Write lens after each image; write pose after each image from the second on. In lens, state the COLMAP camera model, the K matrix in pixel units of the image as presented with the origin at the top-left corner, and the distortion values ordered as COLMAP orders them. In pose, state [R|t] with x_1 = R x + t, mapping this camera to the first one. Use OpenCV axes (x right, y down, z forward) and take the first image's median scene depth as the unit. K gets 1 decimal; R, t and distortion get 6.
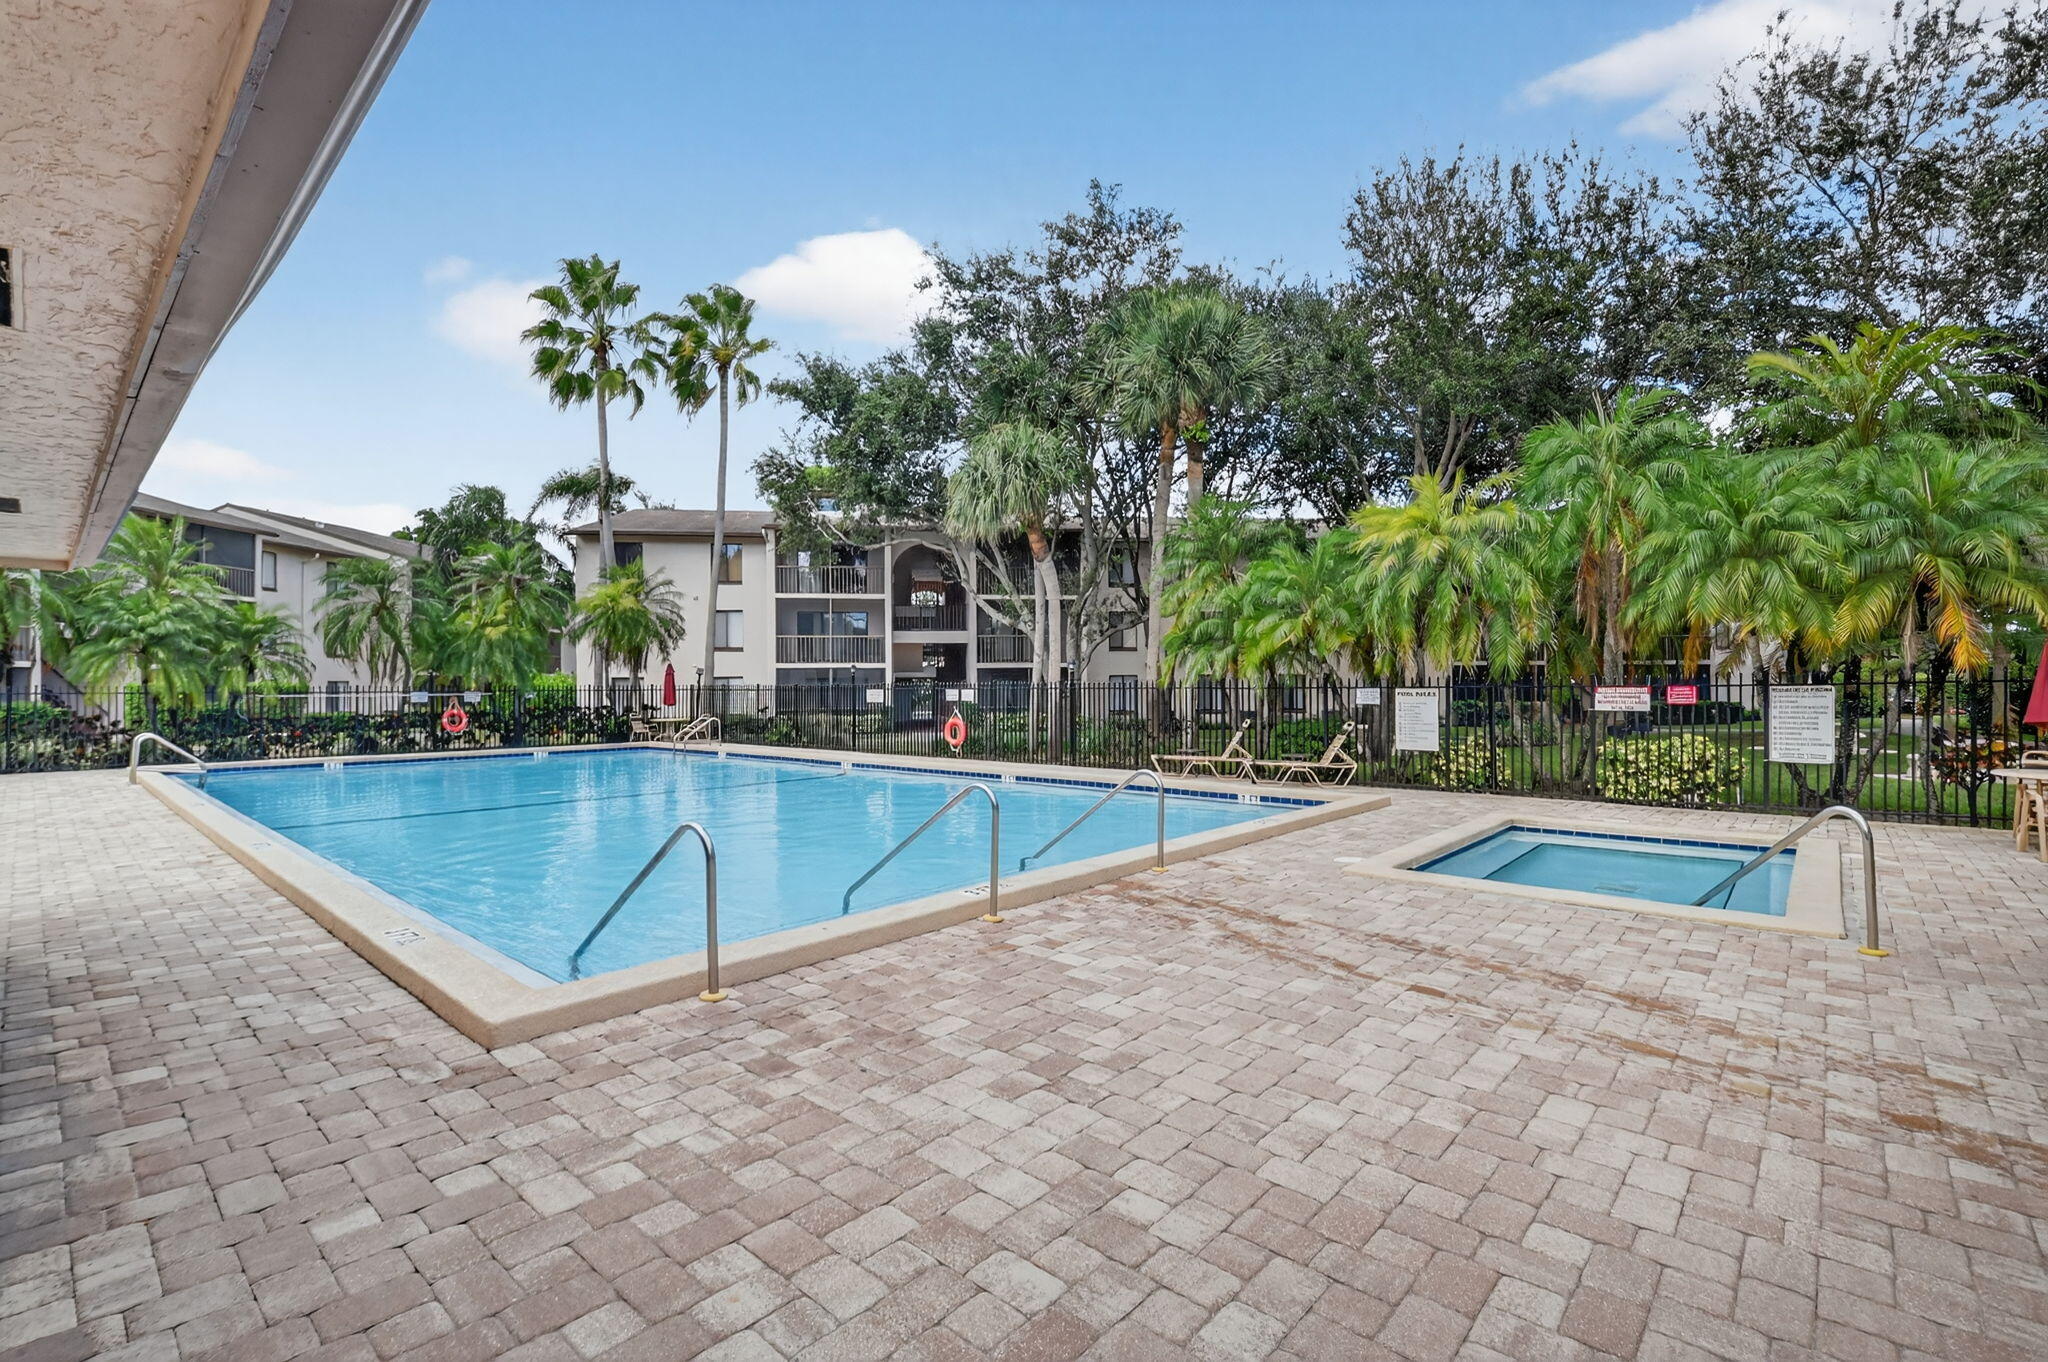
lens RADIAL K [[915.3, 0, 1019.0], [0, 915.3, 672.9], [0, 0, 1]] dist [0.012760, -0.024476]
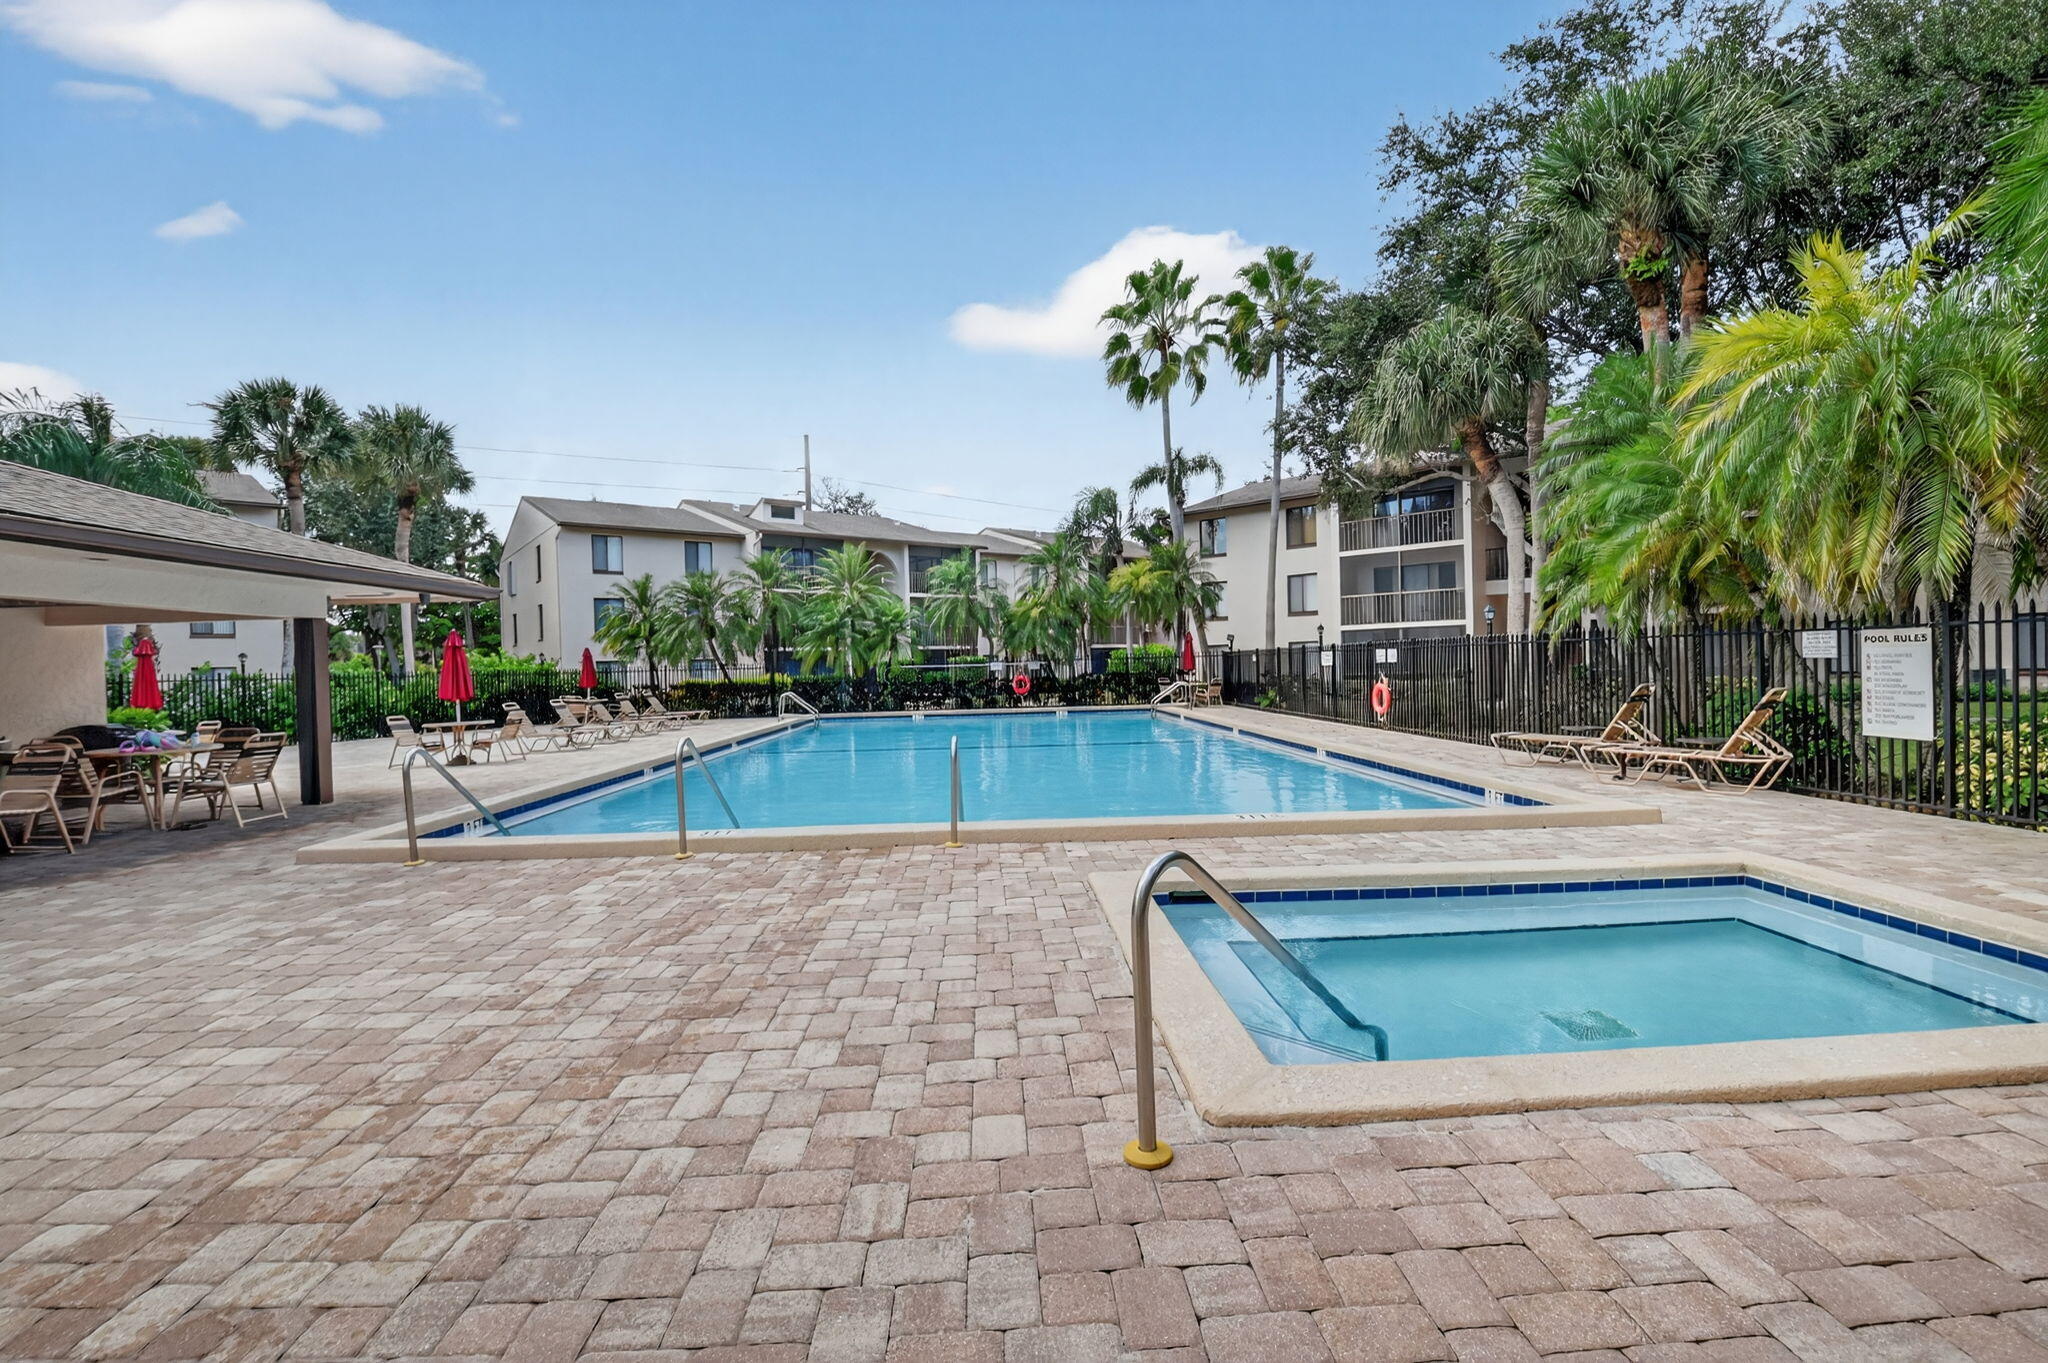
lens RADIAL K [[915.3, 0, 1019.0], [0, 915.3, 673.4], [0, 0, 1]] dist [0.012760, -0.024476]
pose [[0.678395, -0.005444, -0.734677, 0.460222], [0.033332, 0.999171, 0.023375, 0.012993], [0.733940, -0.040346, 0.678014, 0.228015]]
